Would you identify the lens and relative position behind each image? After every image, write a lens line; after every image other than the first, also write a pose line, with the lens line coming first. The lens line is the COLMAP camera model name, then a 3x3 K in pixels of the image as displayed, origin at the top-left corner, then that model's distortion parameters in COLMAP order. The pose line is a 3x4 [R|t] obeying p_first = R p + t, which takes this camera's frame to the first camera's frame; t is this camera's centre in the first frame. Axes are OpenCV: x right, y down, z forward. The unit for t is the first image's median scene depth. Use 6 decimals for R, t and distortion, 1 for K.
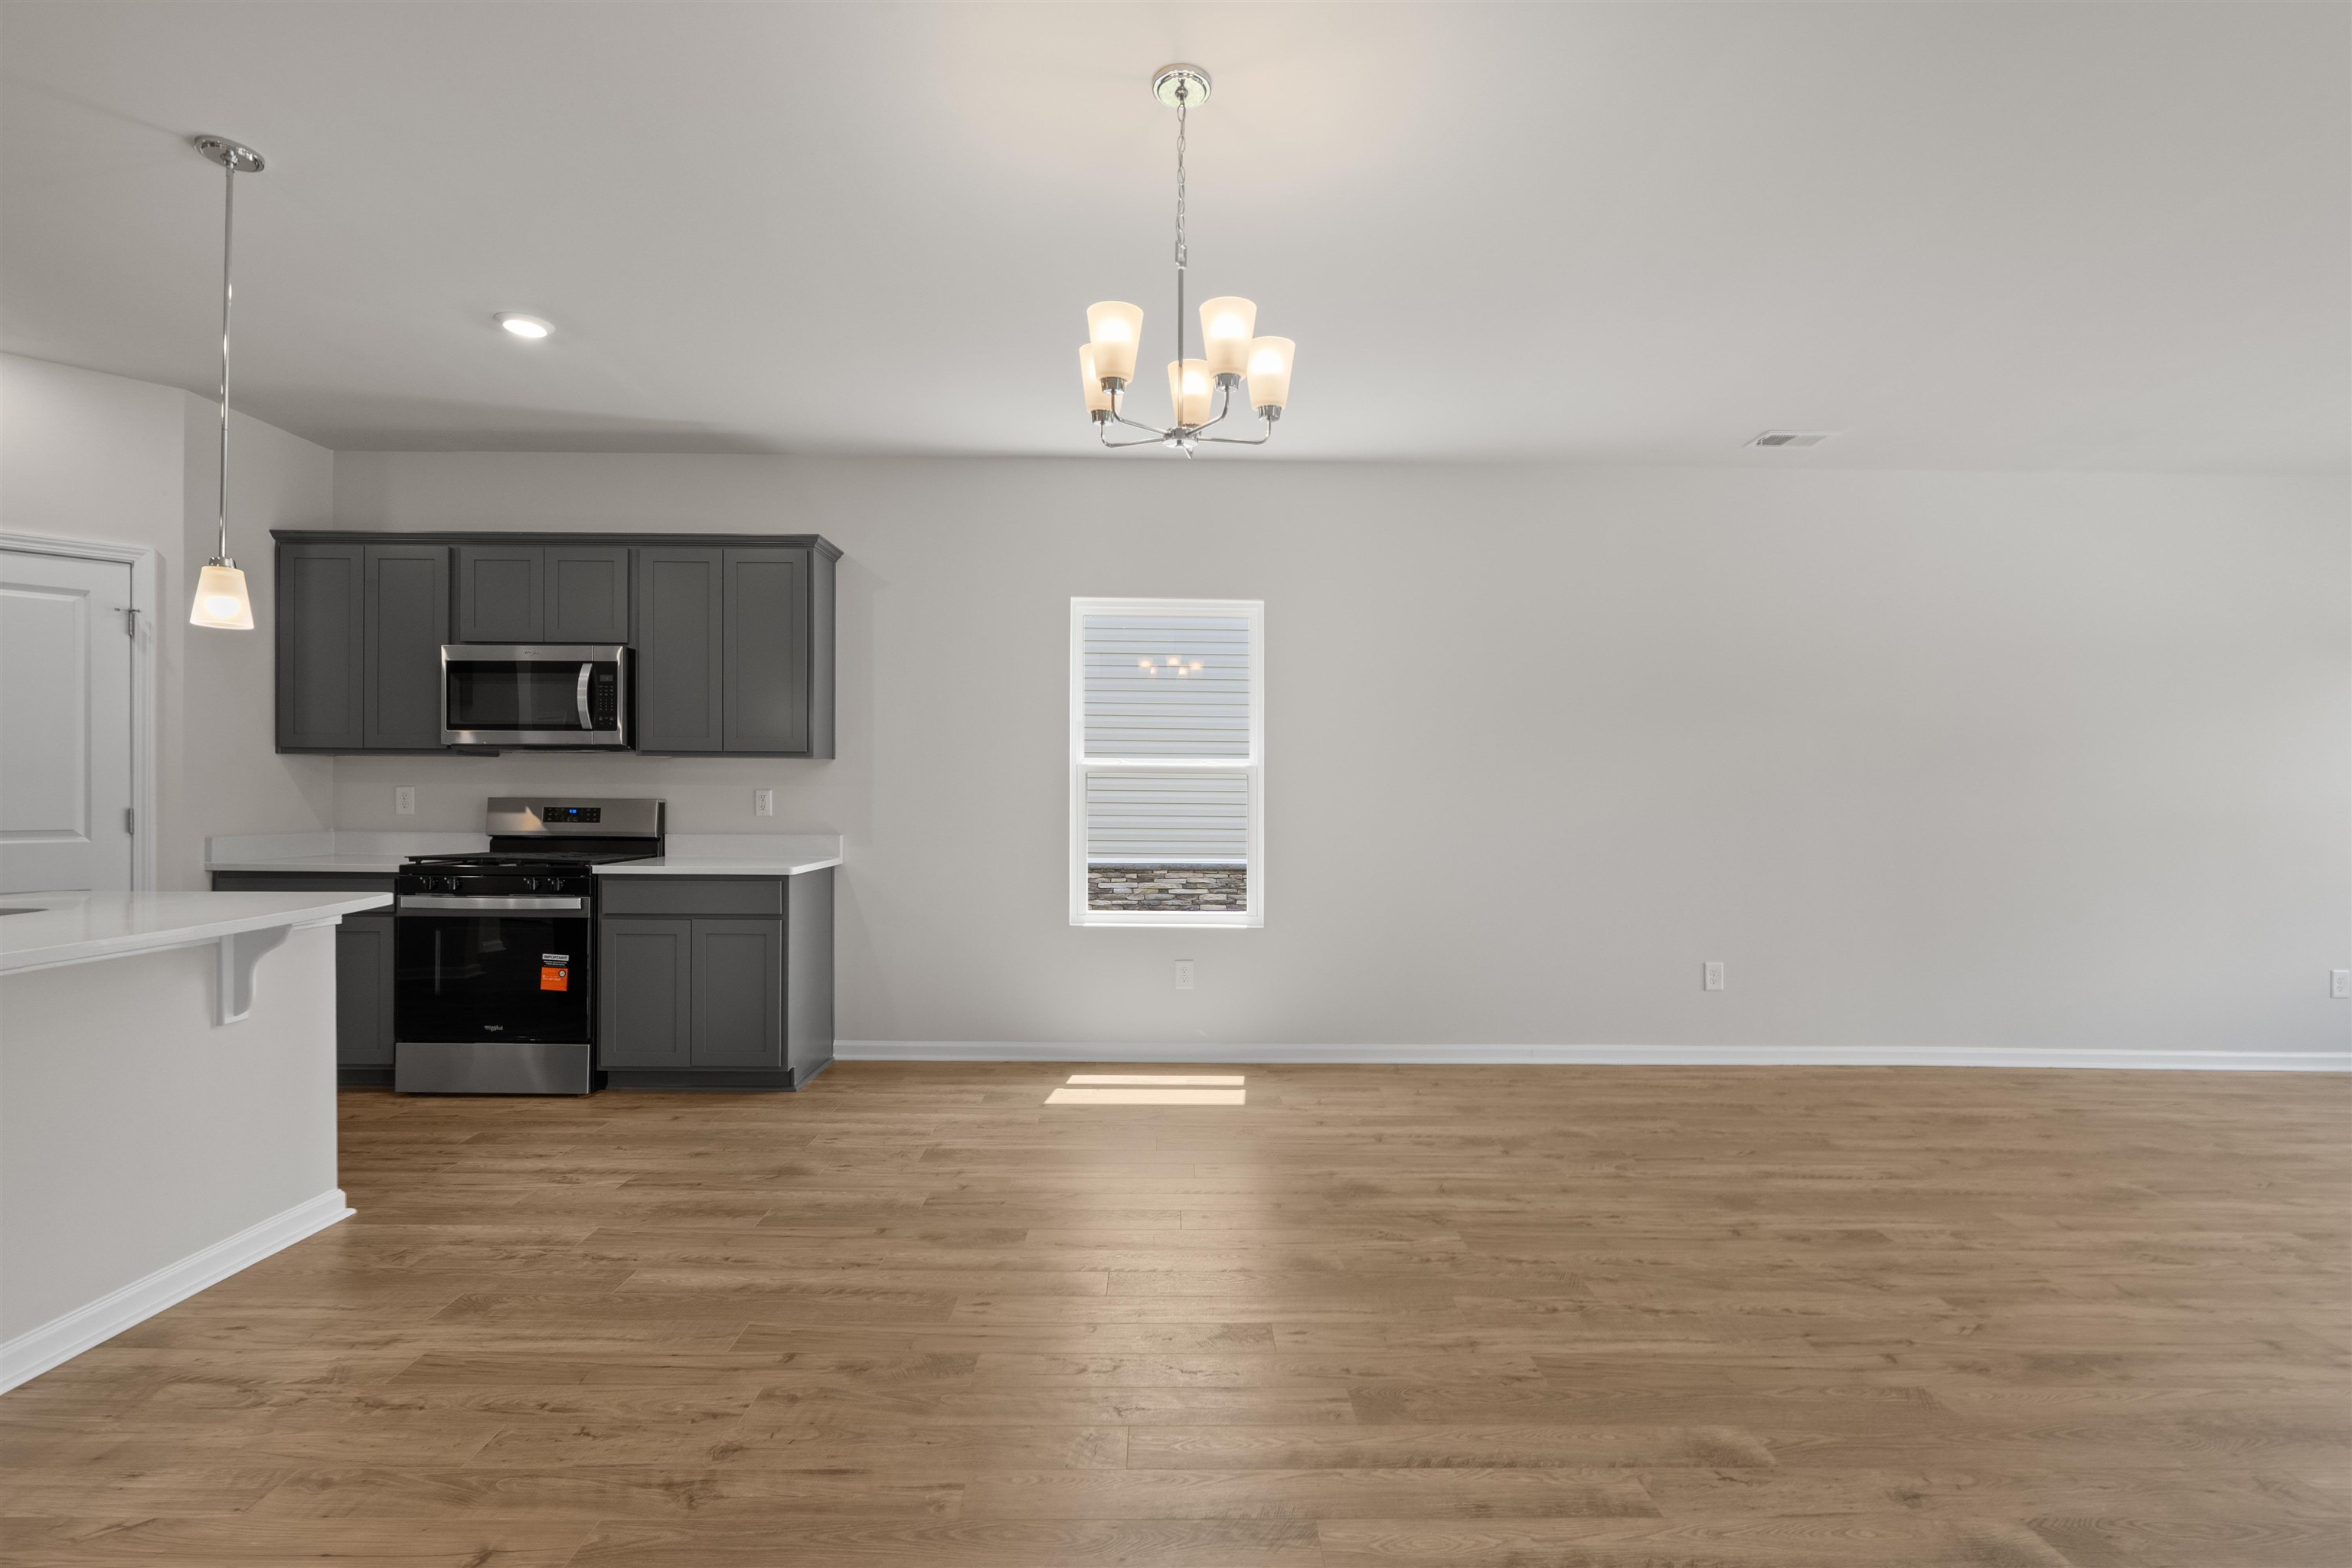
lens RADIAL K [[1064.9, 0, 1174.2], [0, 1064.9, 797.0], [0, 0, 1]] dist [-0.000846, 0.000192]
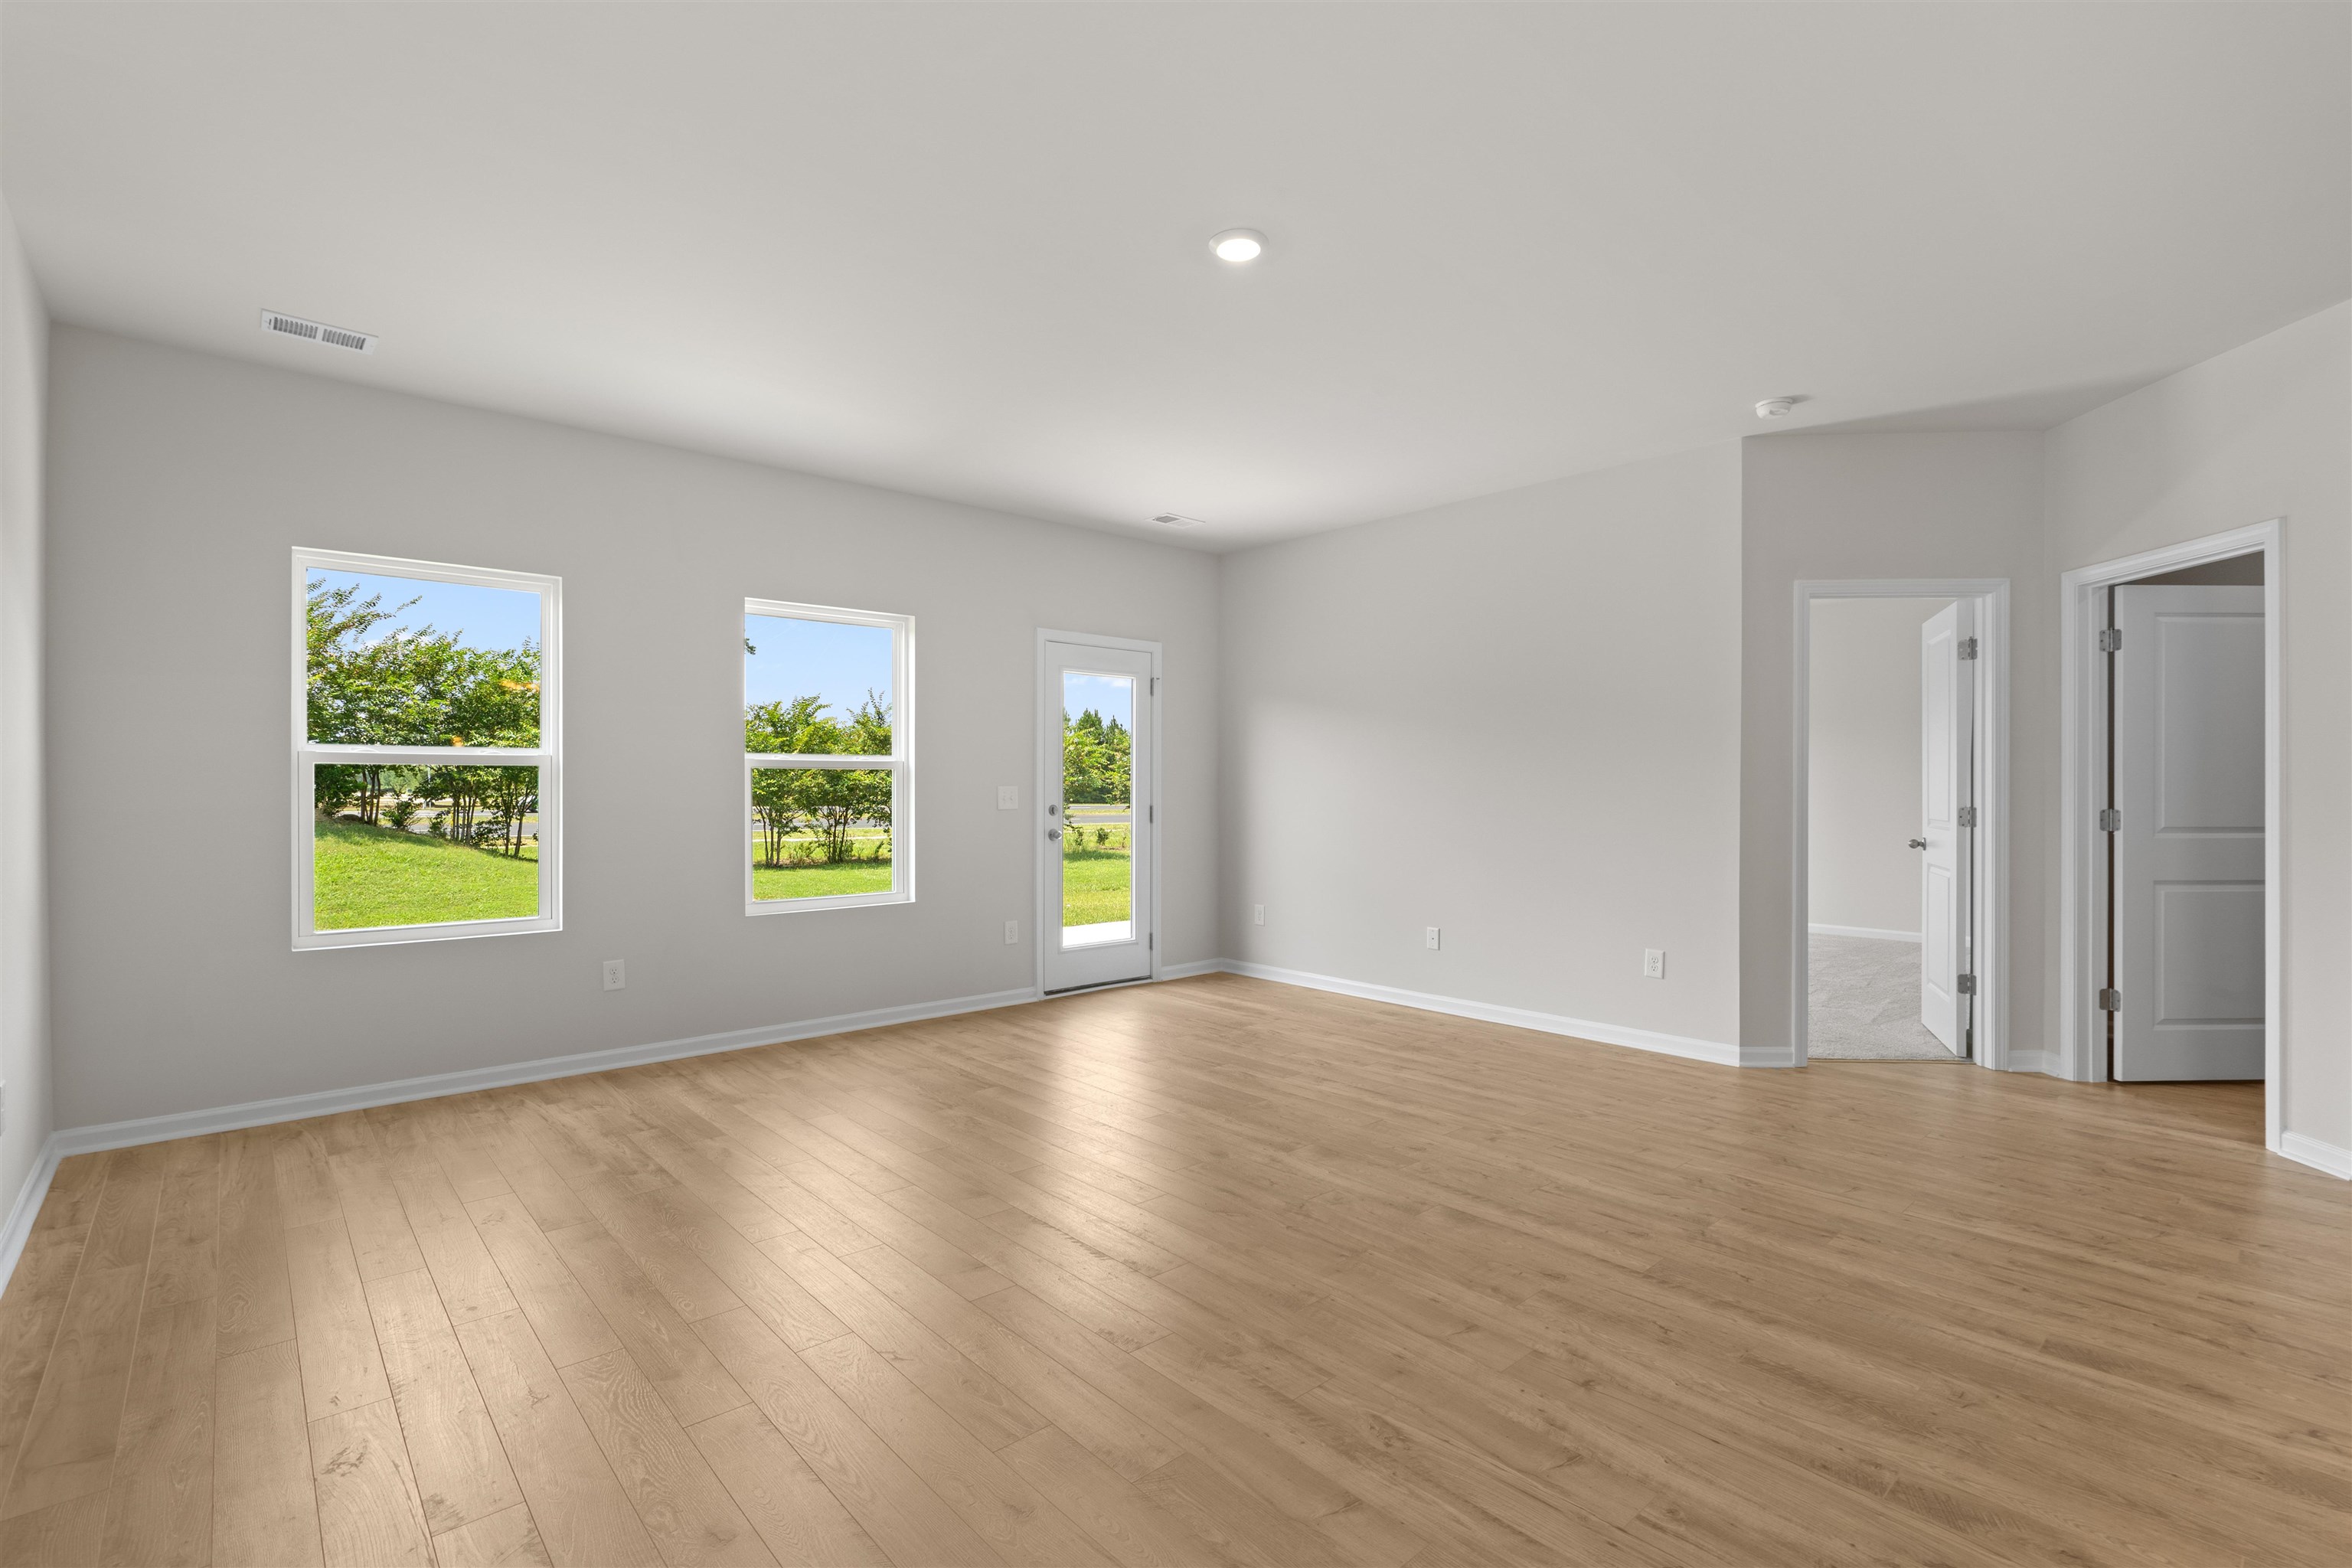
lens RADIAL K [[1069.7, 0, 1176.0], [0, 1069.7, 784.0], [0, 0, 1]] dist [0.000853, 0.000106]
pose [[-0.658251, -0.007735, 0.752758, 0.405552], [-0.003879, 0.999969, 0.006883, 0.001363], [-0.752788, 0.001611, -0.658261, 1.290823]]
